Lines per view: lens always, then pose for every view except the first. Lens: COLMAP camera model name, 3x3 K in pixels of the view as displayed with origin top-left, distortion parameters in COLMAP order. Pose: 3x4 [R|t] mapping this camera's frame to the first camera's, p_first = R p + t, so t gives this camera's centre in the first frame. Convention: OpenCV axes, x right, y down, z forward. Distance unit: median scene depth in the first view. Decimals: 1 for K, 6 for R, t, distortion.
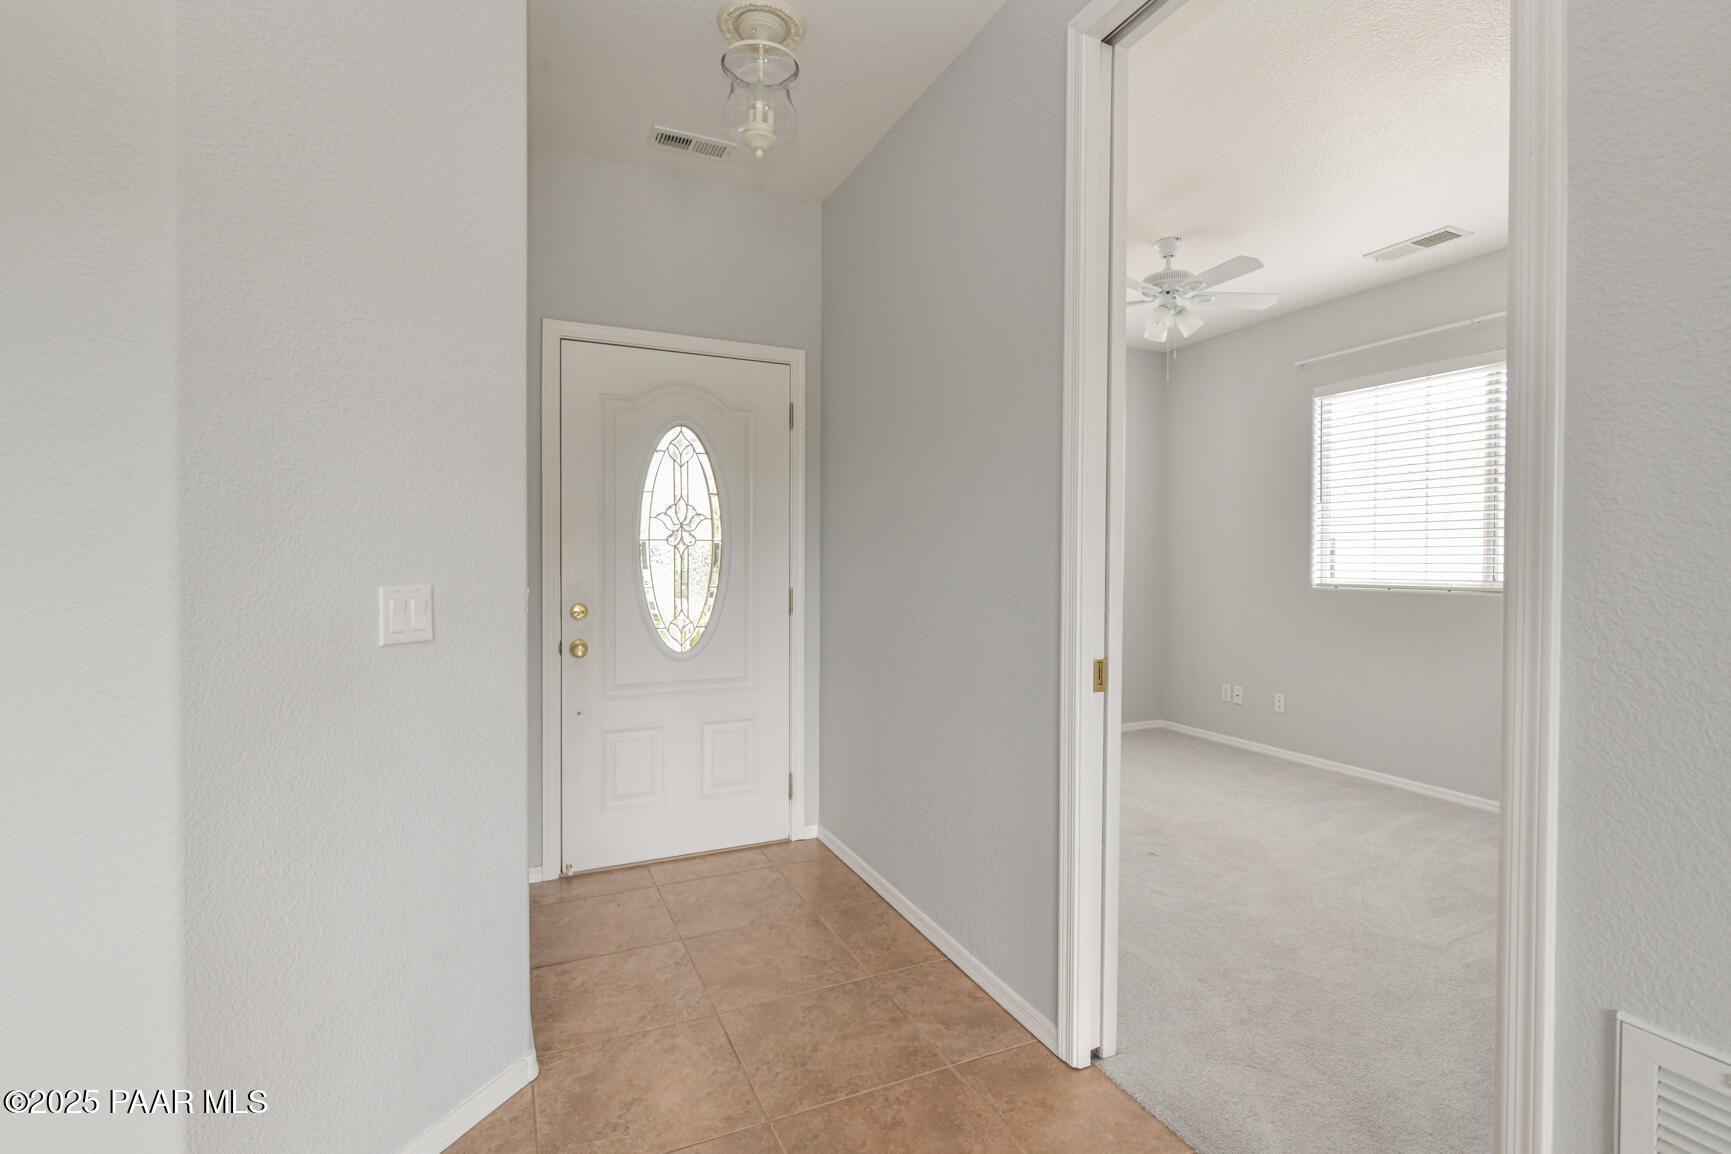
lens RADIAL K [[786.8, 0, 871.4], [0, 786.8, 575.3], [0, 0, 1]] dist [-0.012374, 0.002011]
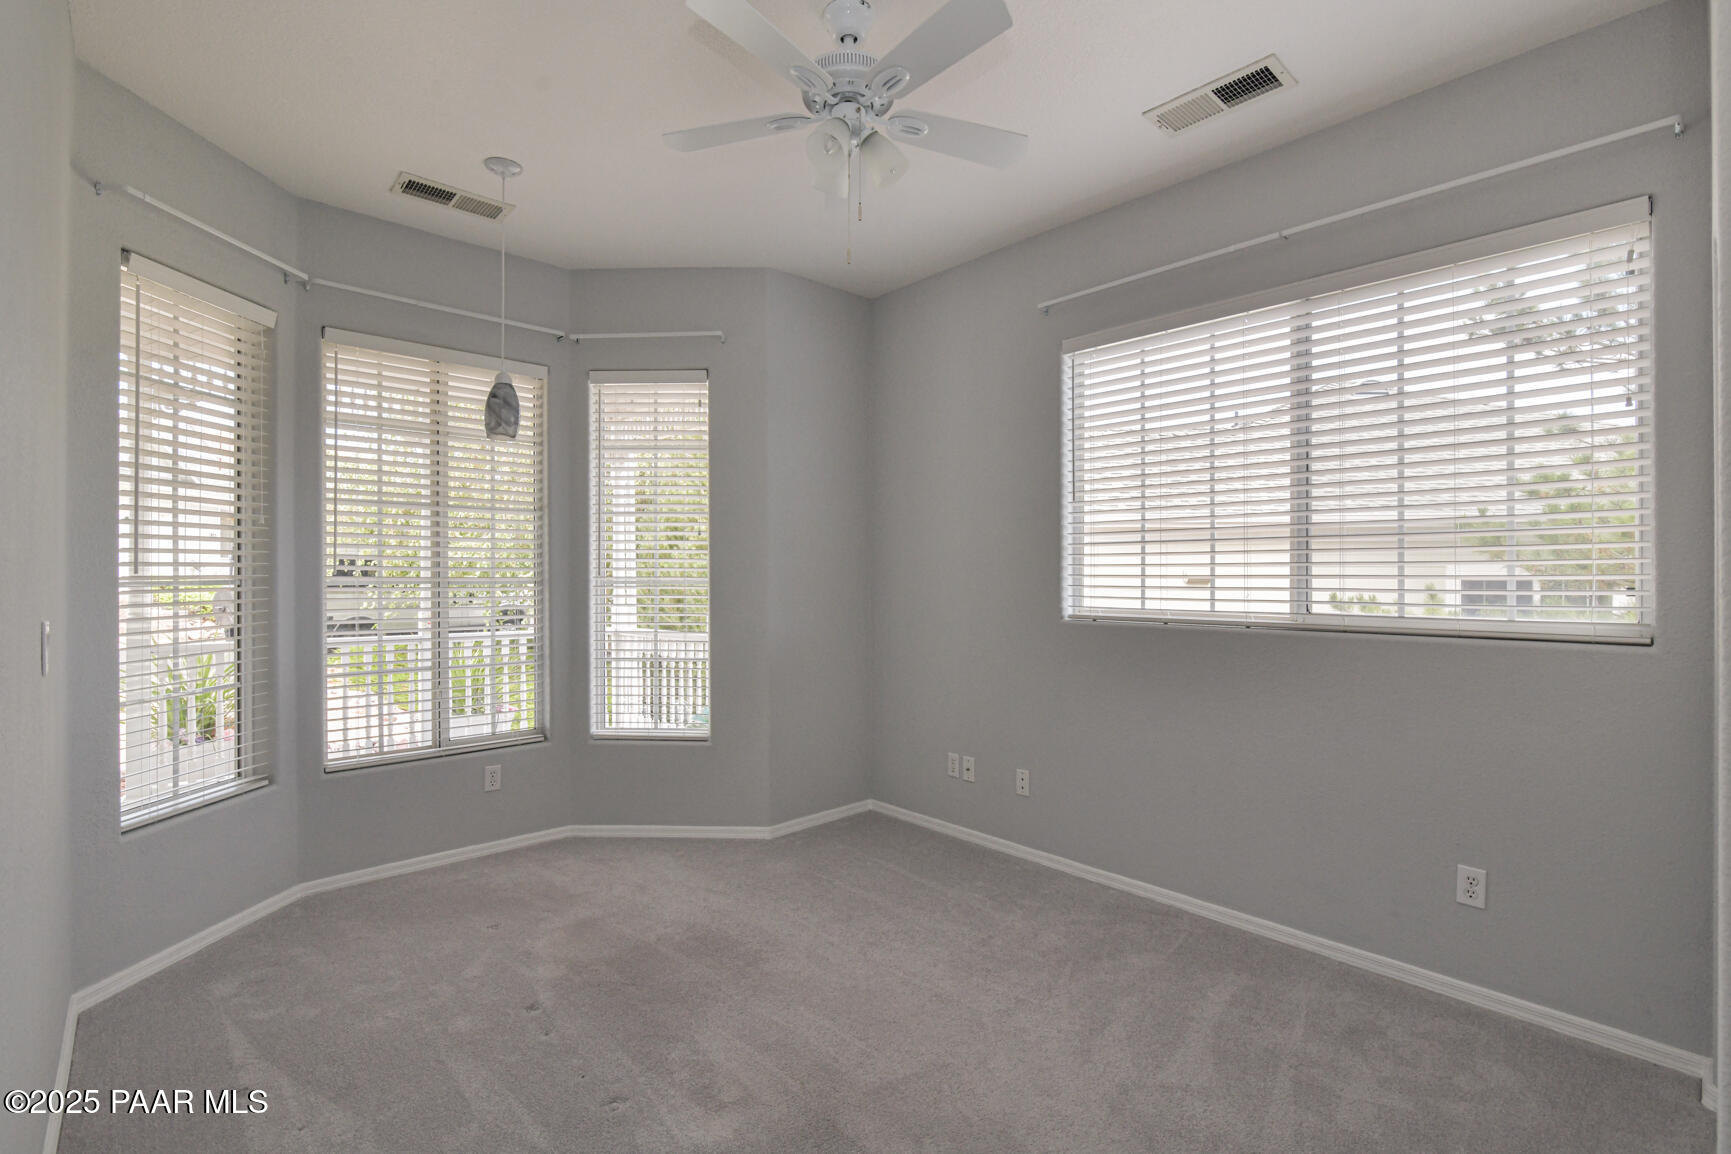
lens RADIAL K [[786.8, 0, 864.4], [0, 786.8, 573.4], [0, 0, 1]] dist [-0.012374, 0.002011]
pose [[0.951340, -0.002907, 0.308128, 0.172801], [0.008799, 0.999804, -0.017735, -0.016577], [-0.308016, 0.019584, 0.951179, 0.380405]]
